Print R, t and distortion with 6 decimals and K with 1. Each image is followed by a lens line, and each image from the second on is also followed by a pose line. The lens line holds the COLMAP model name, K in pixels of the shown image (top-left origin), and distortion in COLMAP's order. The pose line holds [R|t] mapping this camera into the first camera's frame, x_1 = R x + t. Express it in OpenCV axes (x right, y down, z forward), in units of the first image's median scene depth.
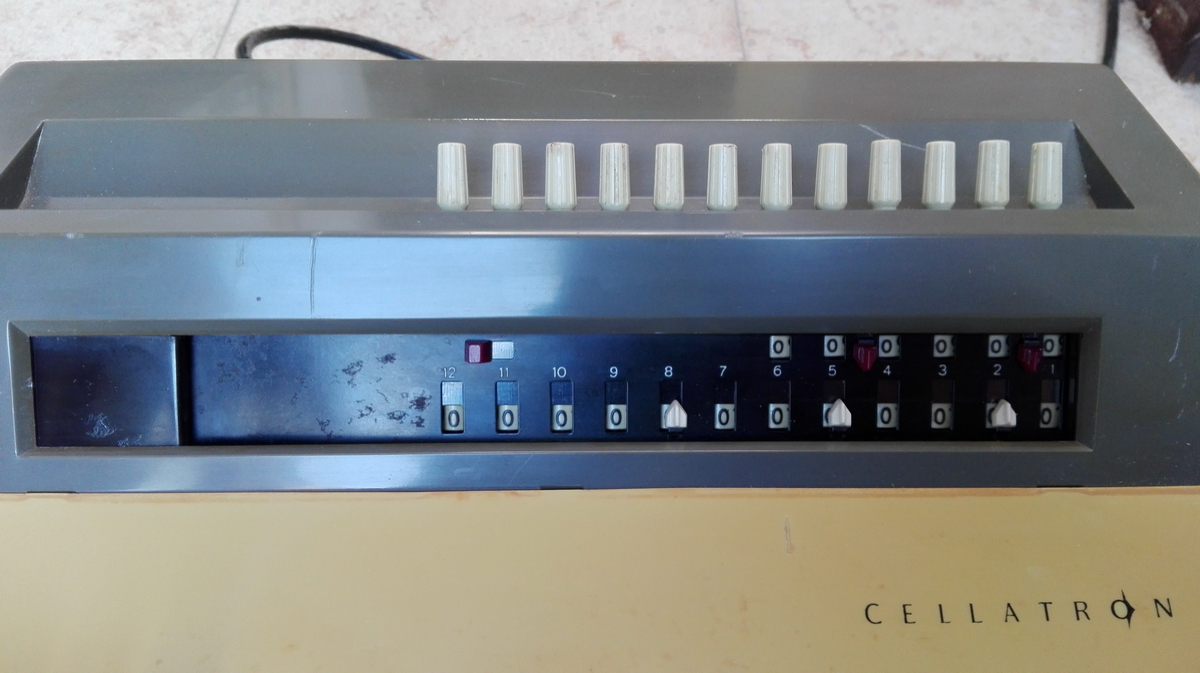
lens RADIAL K [[1018.5, 0, 619.7], [0, 1018.5, 325.0], [0, 0, 1]] dist [0.082770, -0.191250]
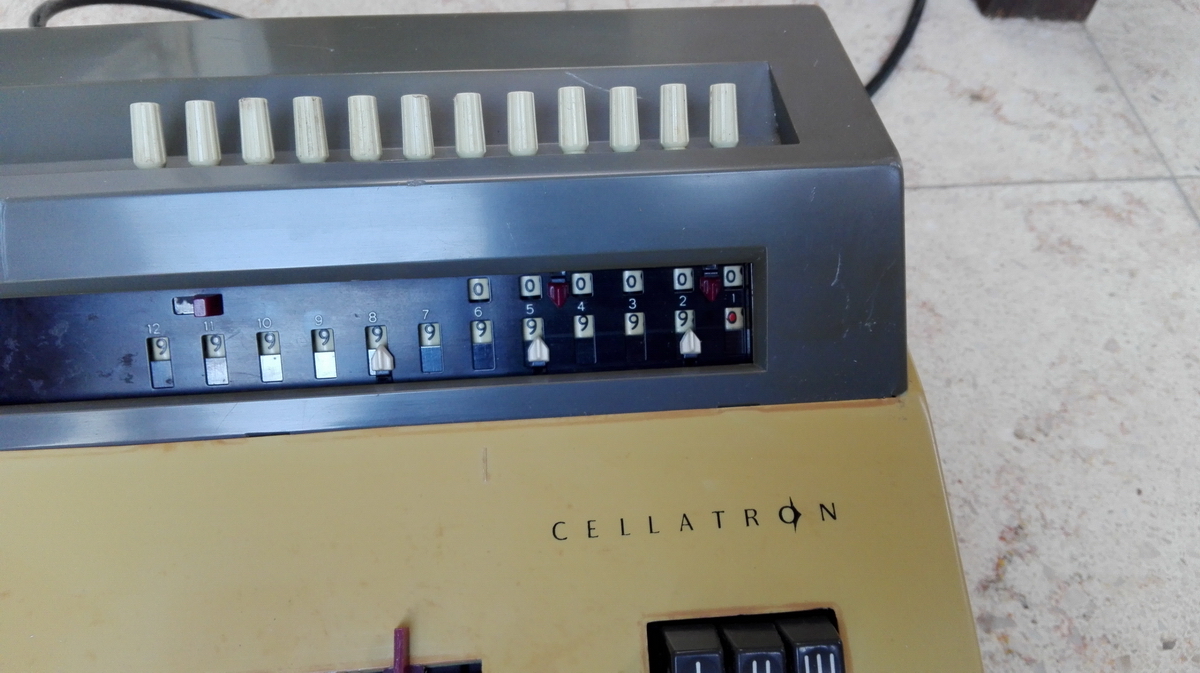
lens RADIAL K [[950.0, 0, 639.1], [0, 950.0, 337.7], [0, 0, 1]] dist [0.017303, -0.009225]
pose [[0.997289, -0.048512, 0.055331, 0.264943], [0.043971, 0.995783, 0.080511, -0.000165], [-0.059004, -0.077860, 0.995217, 0.009551]]
